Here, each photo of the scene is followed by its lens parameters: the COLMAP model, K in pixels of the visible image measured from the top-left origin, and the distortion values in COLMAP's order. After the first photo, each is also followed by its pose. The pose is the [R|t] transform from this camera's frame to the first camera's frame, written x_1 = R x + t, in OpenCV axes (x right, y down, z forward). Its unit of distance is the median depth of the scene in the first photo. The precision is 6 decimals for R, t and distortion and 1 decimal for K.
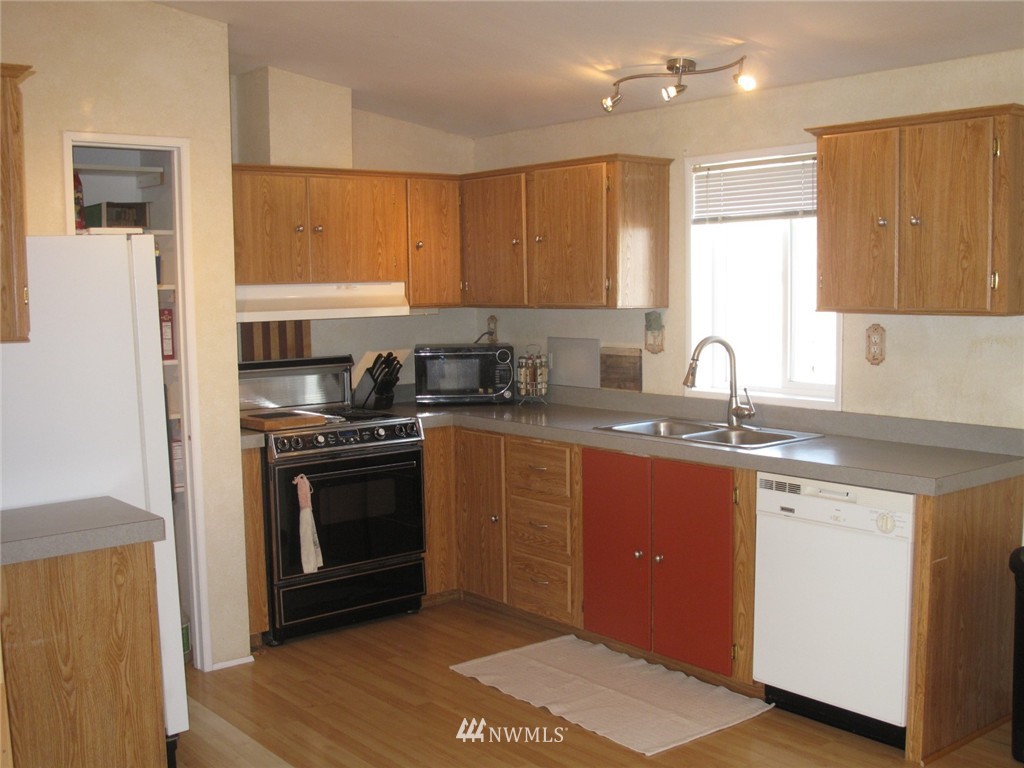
lens RADIAL K [[1121.7, 0, 517.7], [0, 1121.7, 385.2], [0, 0, 1]] dist [-0.083779, 0.000000]
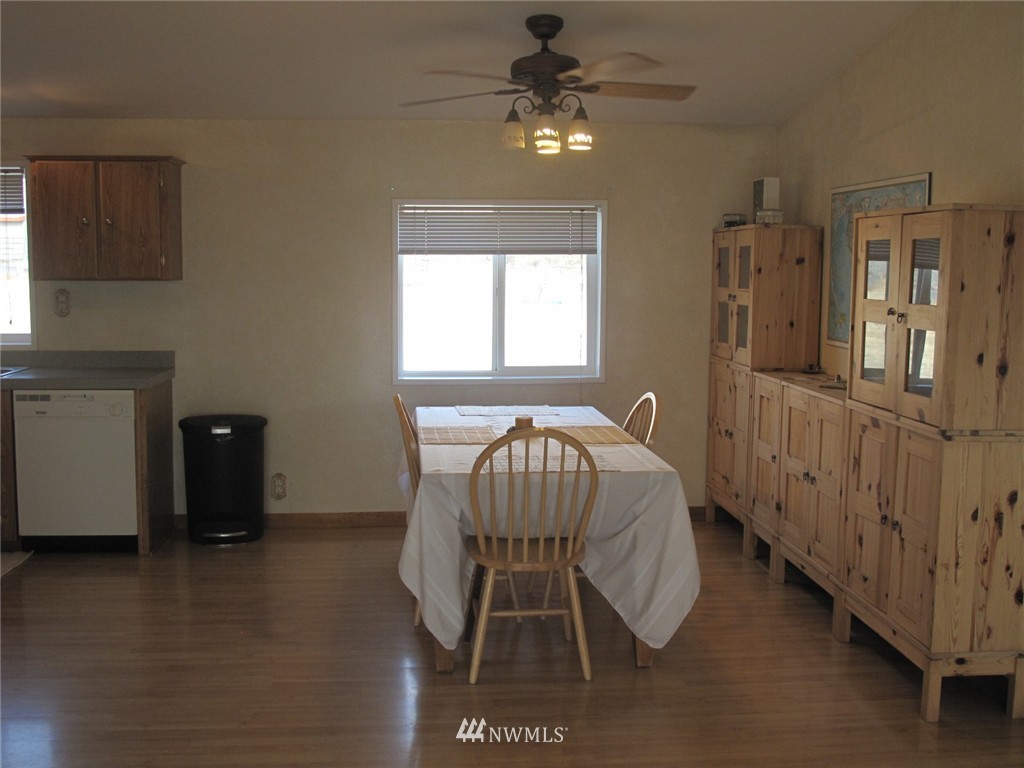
lens RADIAL K [[1121.7, 0, 517.9], [0, 1121.7, 384.9], [0, 0, 1]] dist [-0.083779, 0.000000]
pose [[0.569887, -0.072661, 0.818504, -0.489595], [0.060098, 0.997101, 0.046672, 0.036051], [-0.819522, 0.022593, 0.572602, -0.301014]]
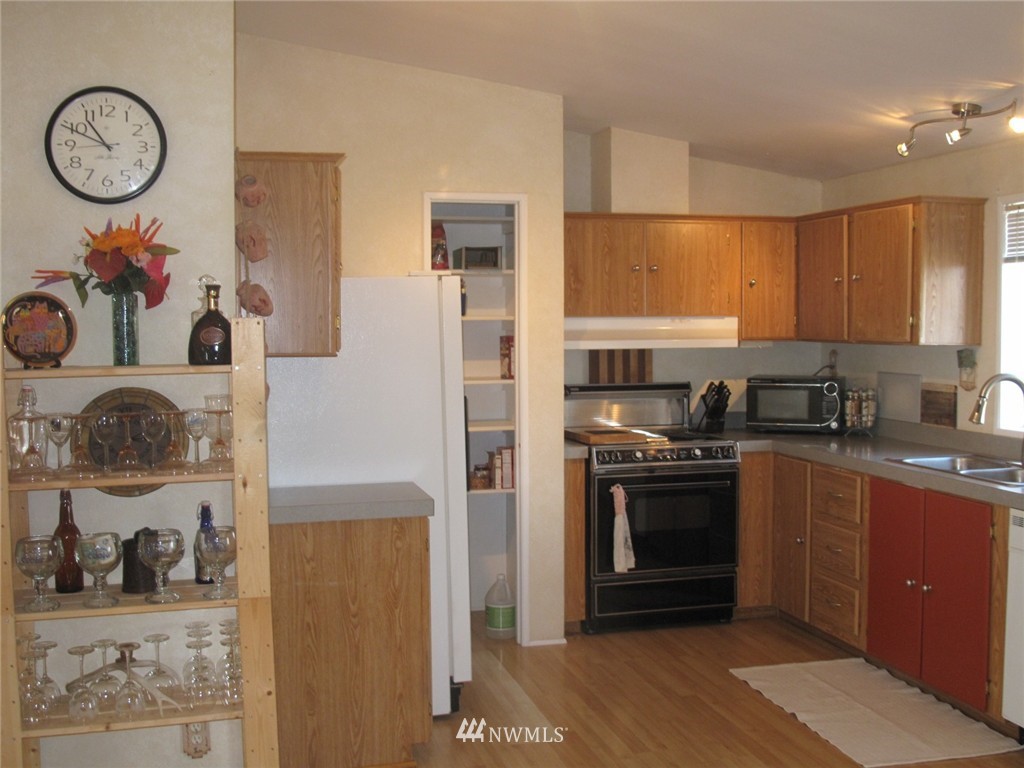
lens RADIAL K [[1121.7, 0, 508.1], [0, 1121.7, 375.6], [0, 0, 1]] dist [-0.083779, 0.000000]
pose [[0.903652, 0.032766, -0.427013, 0.188326], [-0.048814, 0.998451, -0.026687, 0.005390], [0.425478, 0.044960, 0.903851, -0.080799]]
